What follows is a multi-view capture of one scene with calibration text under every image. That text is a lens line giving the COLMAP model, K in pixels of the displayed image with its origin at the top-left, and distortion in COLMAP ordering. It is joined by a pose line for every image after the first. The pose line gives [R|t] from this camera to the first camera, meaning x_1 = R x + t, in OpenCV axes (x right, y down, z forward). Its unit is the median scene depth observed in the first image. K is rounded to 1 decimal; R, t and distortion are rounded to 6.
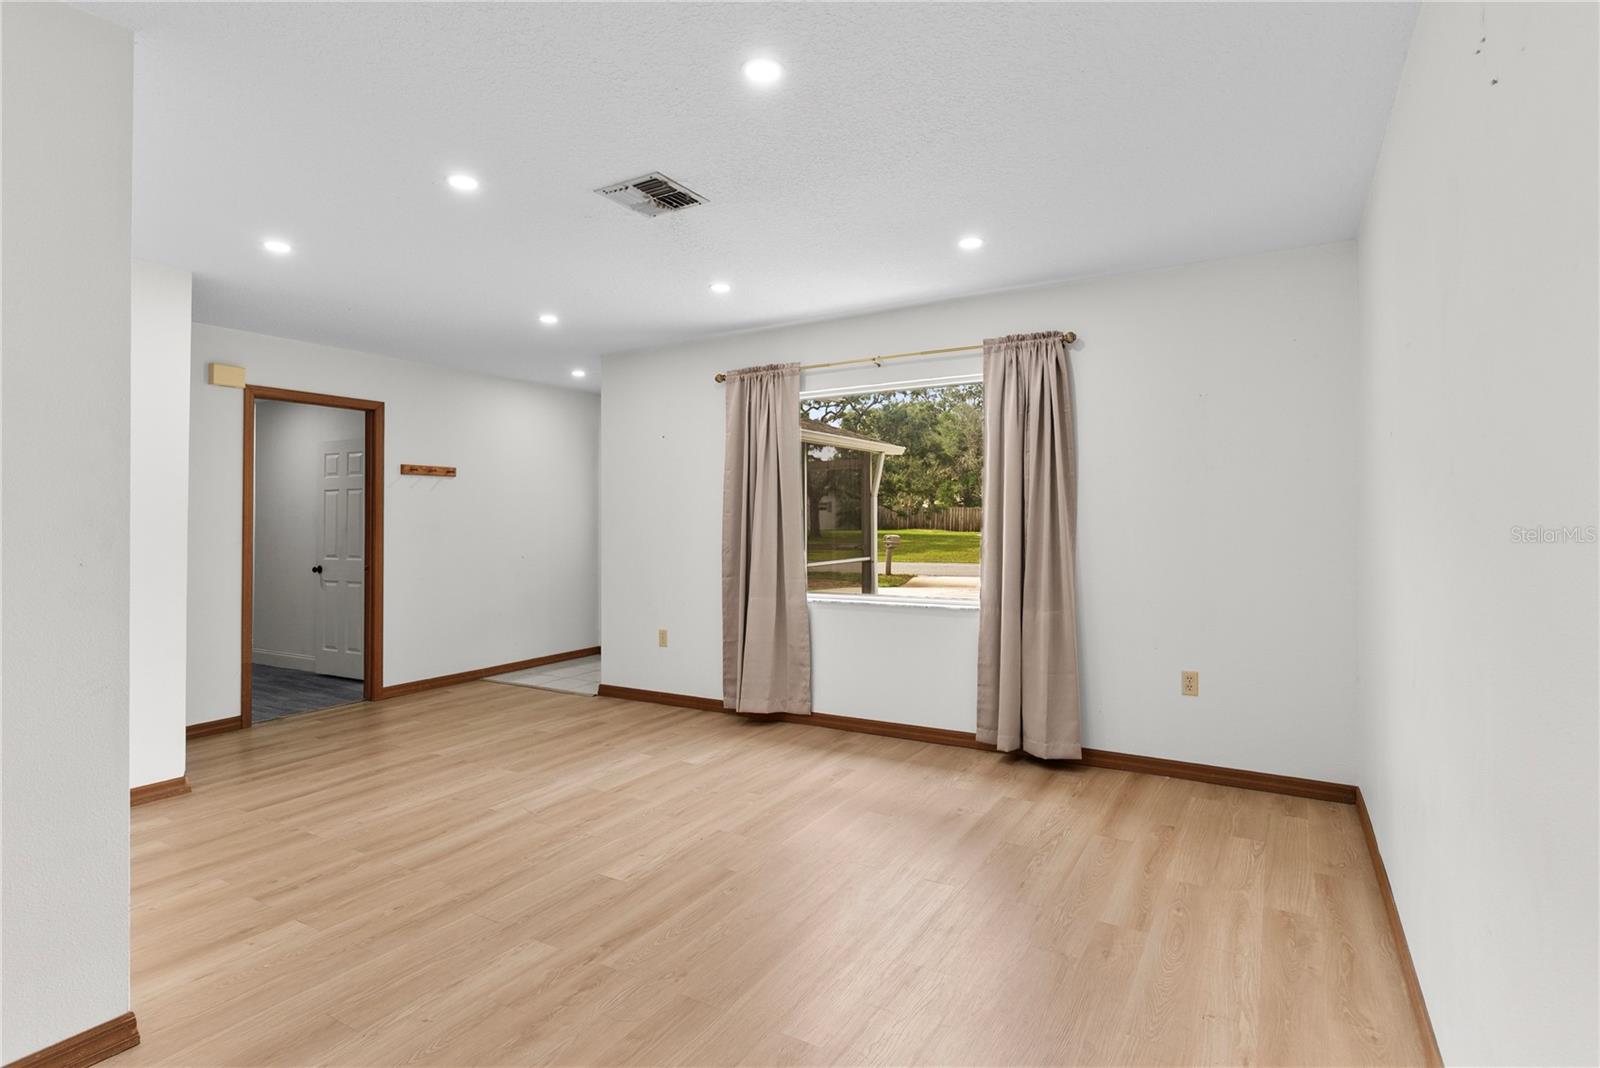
lens RADIAL K [[788.3, 0, 806.4], [0, 788.3, 501.1], [0, 0, 1]] dist [0.009804, -0.002260]
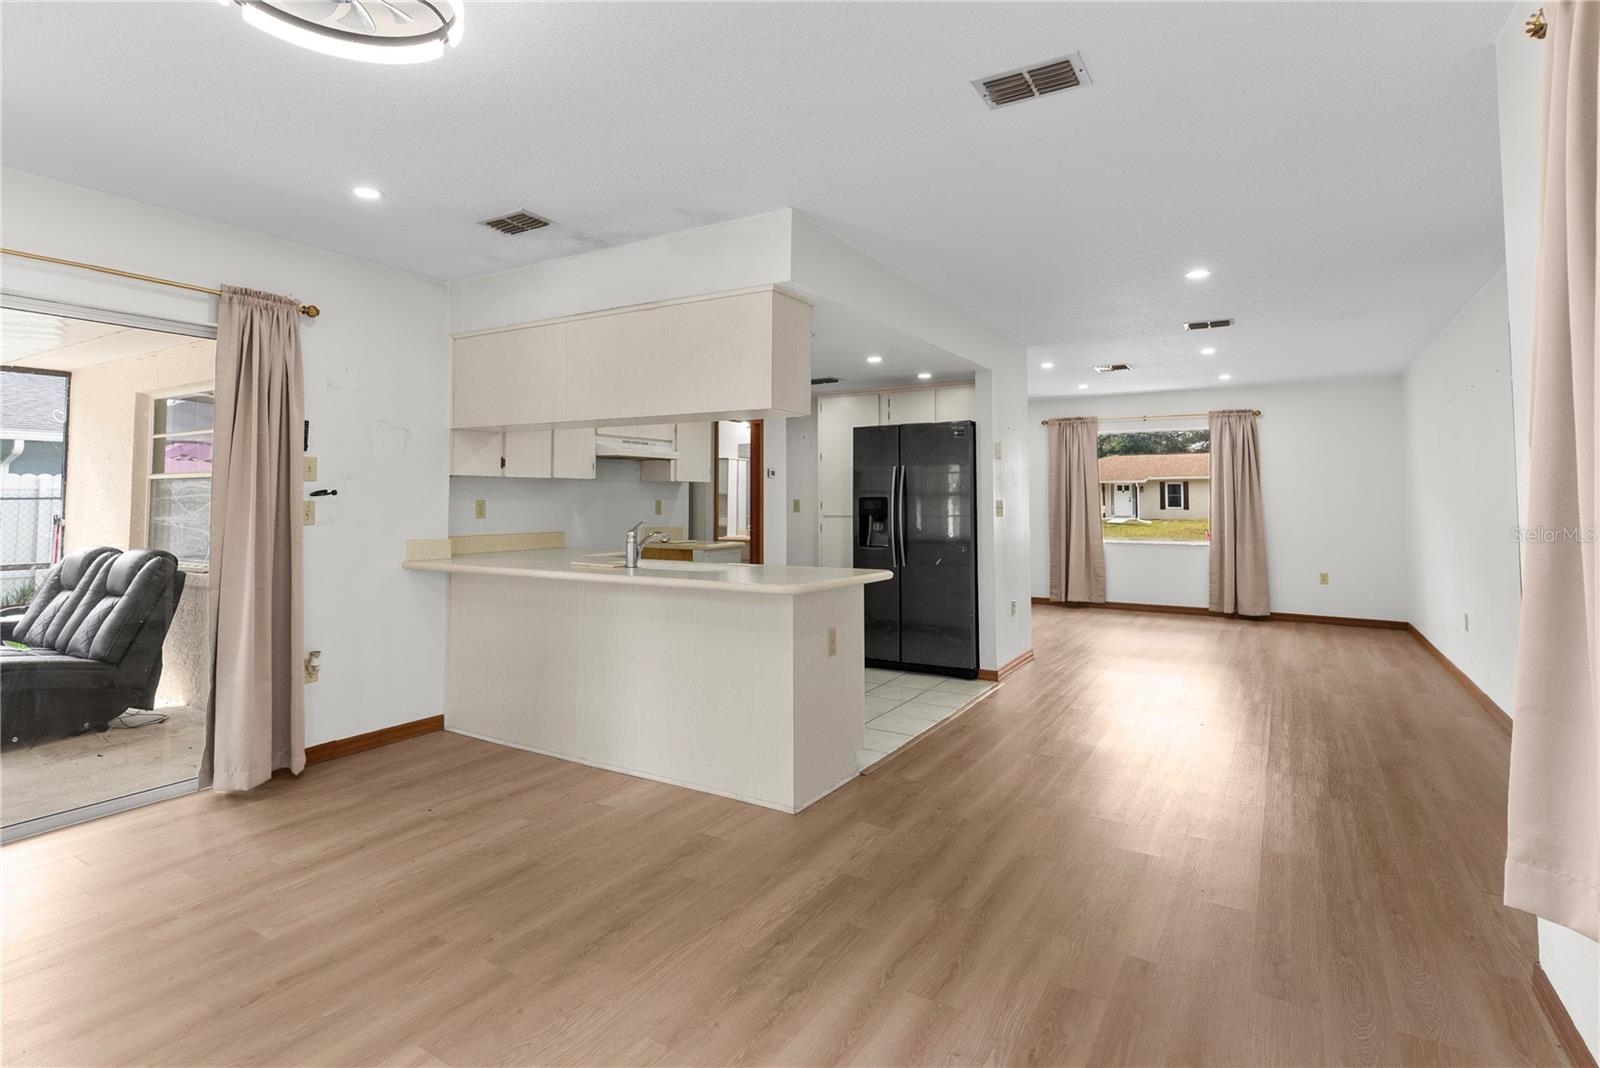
lens RADIAL K [[774.6, 0, 785.4], [0, 774.6, 464.4], [0, 0, 1]] dist [0.004394, -0.001727]
pose [[0.999893, 0.012530, 0.007527, -0.990193], [-0.012383, 0.999739, -0.019188, -0.021360], [-0.007765, 0.019093, 0.999788, -1.096058]]
